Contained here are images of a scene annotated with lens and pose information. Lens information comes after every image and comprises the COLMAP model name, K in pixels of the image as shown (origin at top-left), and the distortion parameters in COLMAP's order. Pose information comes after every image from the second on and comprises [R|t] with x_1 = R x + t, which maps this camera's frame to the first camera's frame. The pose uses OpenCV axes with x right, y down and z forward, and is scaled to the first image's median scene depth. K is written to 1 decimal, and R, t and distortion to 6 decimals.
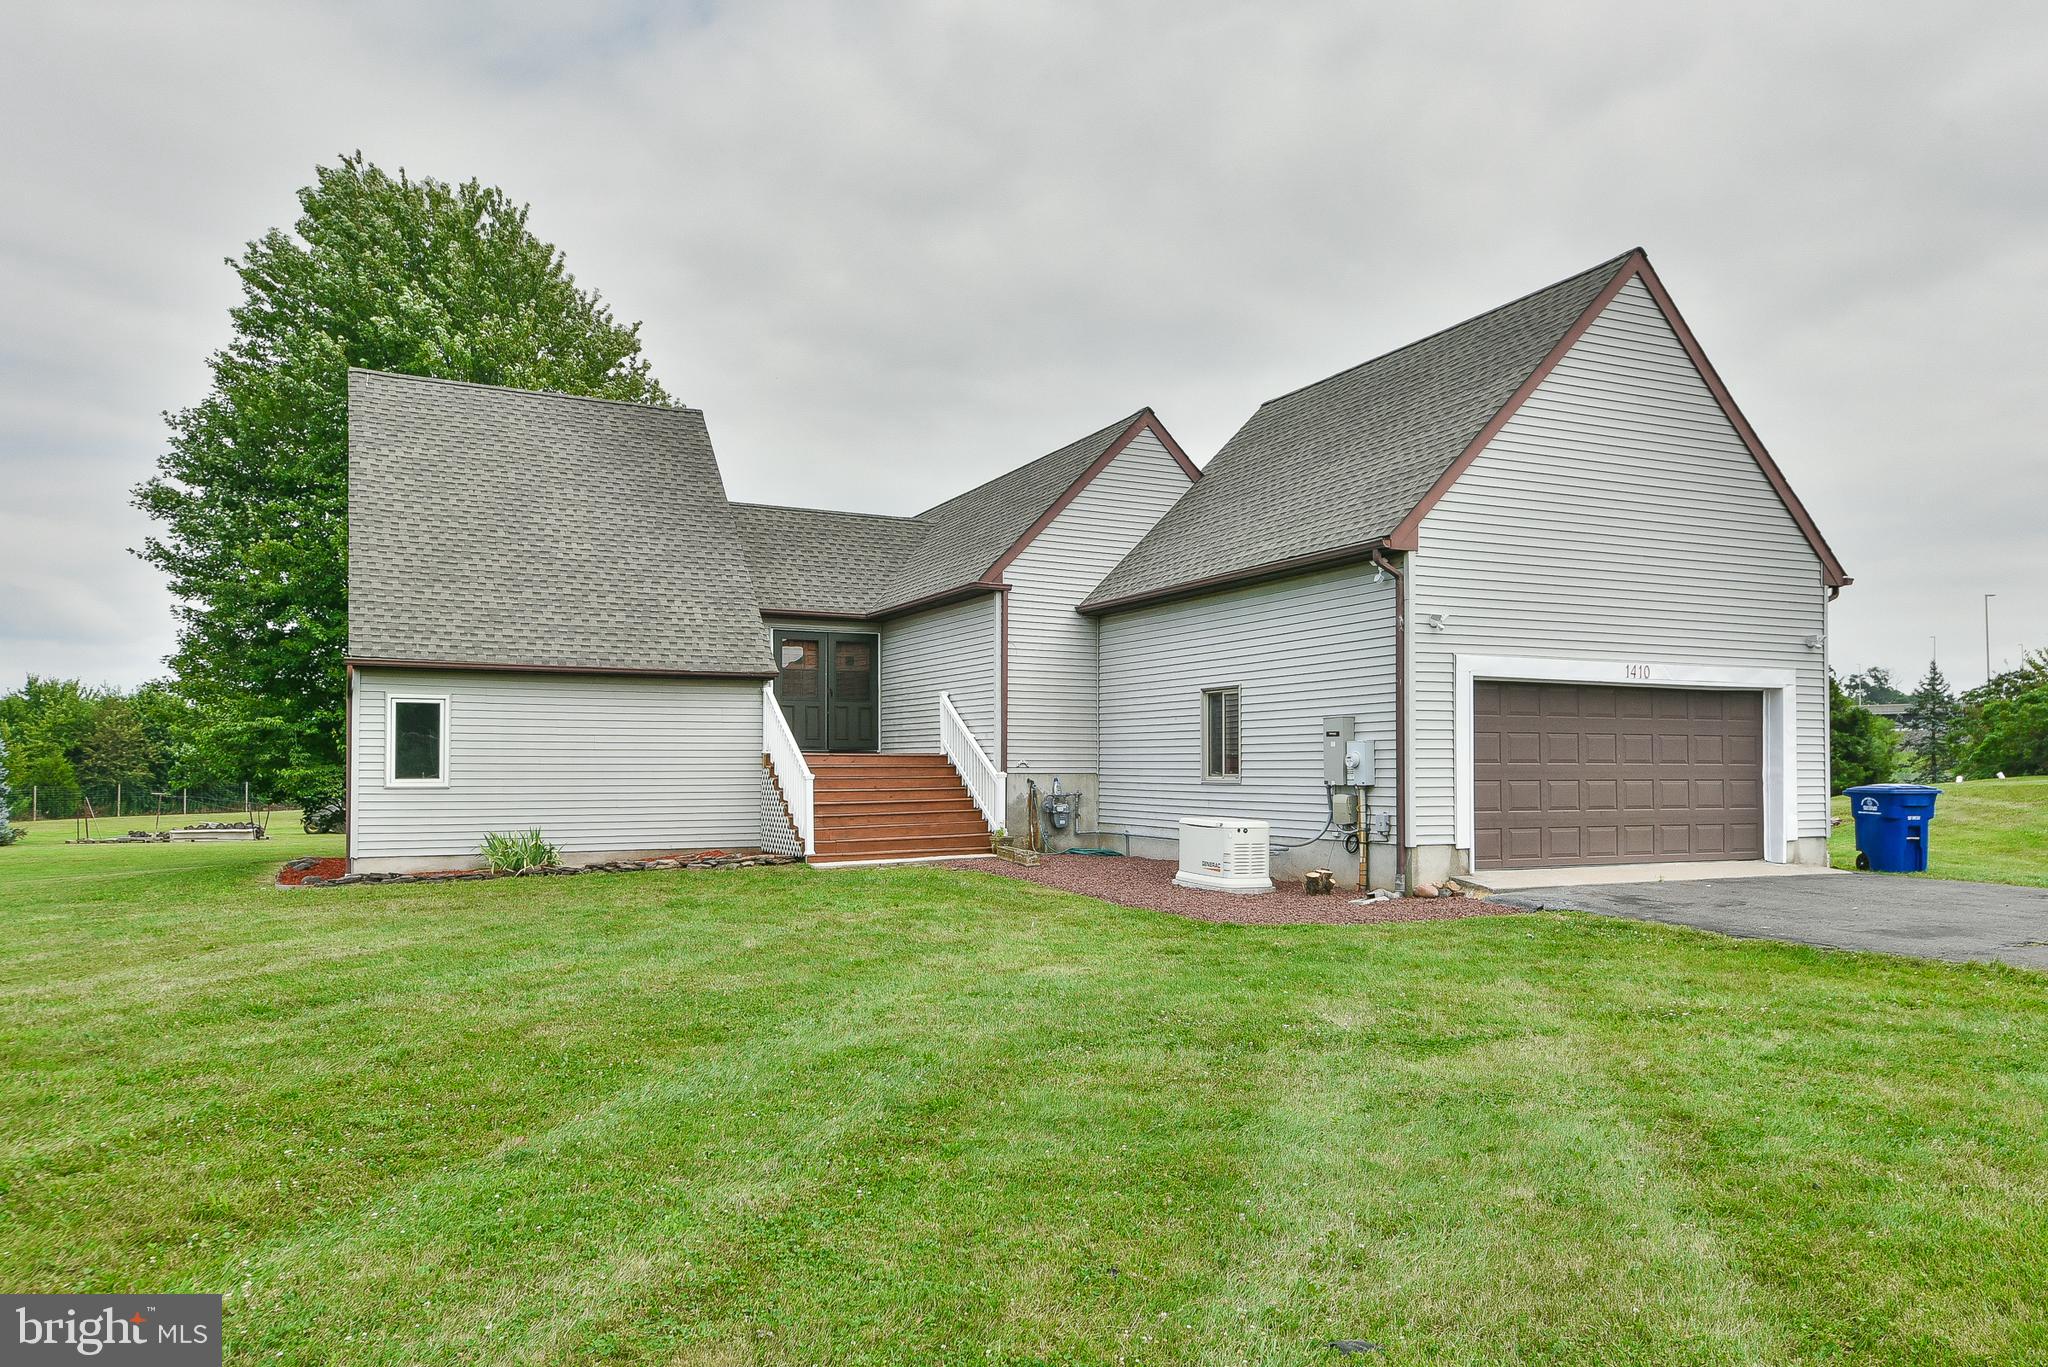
lens RADIAL K [[1326.8, 0, 1022.6], [0, 1326.8, 719.7], [0, 0, 1]] dist [0.097731, -0.145789]
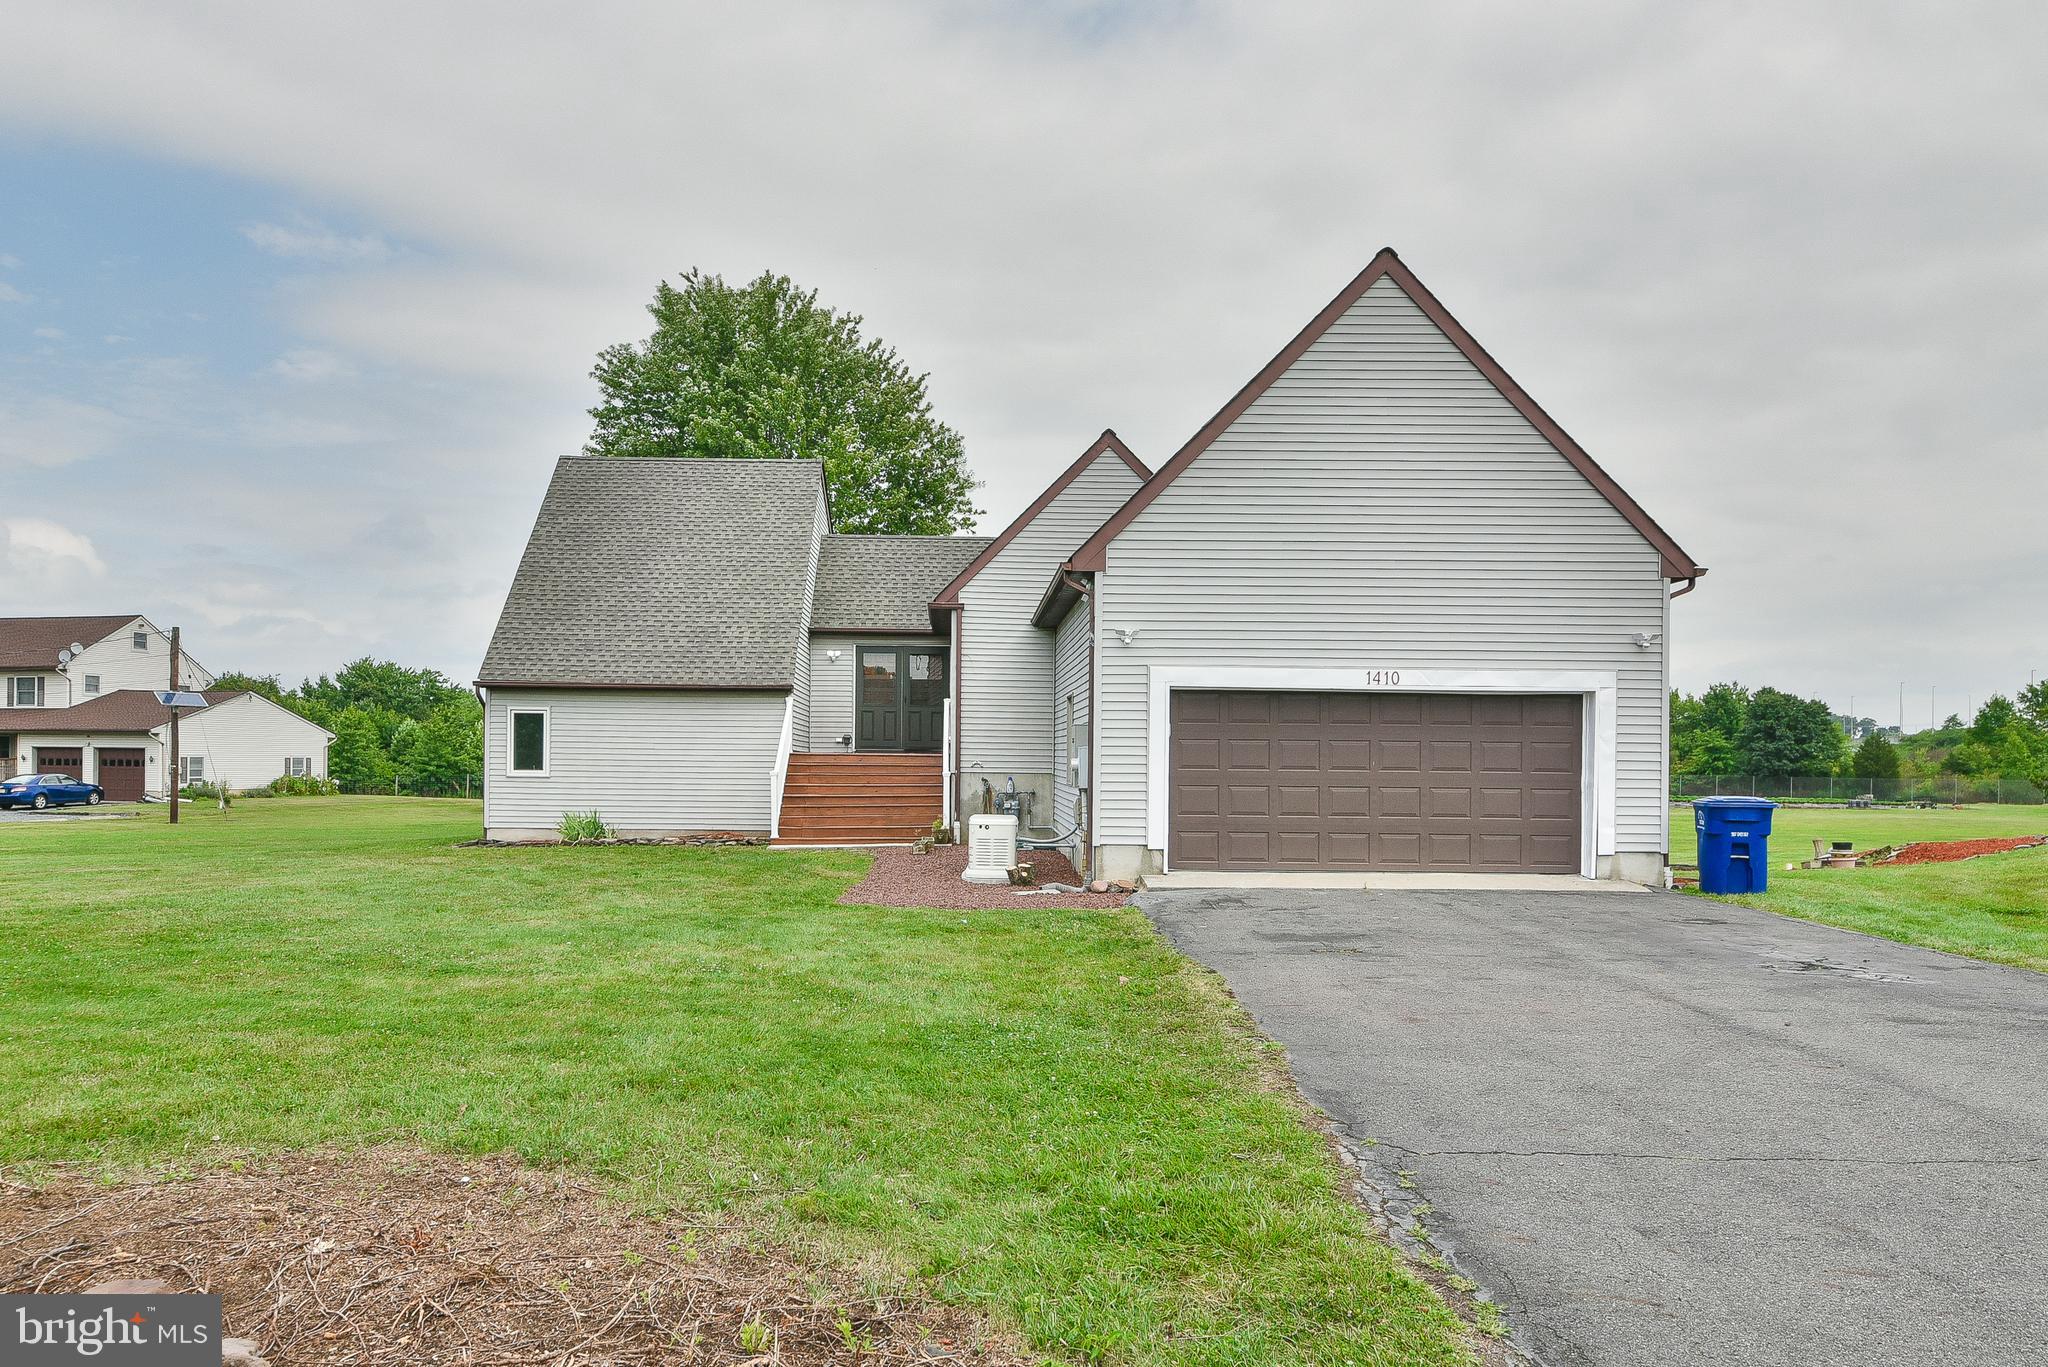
lens RADIAL K [[1321.7, 0, 1021.6], [0, 1321.7, 742.2], [0, 0, 1]] dist [0.005308, 0.000631]
pose [[0.915139, 0.003500, -0.403124, 0.531944], [0.005673, 0.999752, 0.021557, -0.009640], [0.403100, -0.022015, 0.914891, -0.000297]]
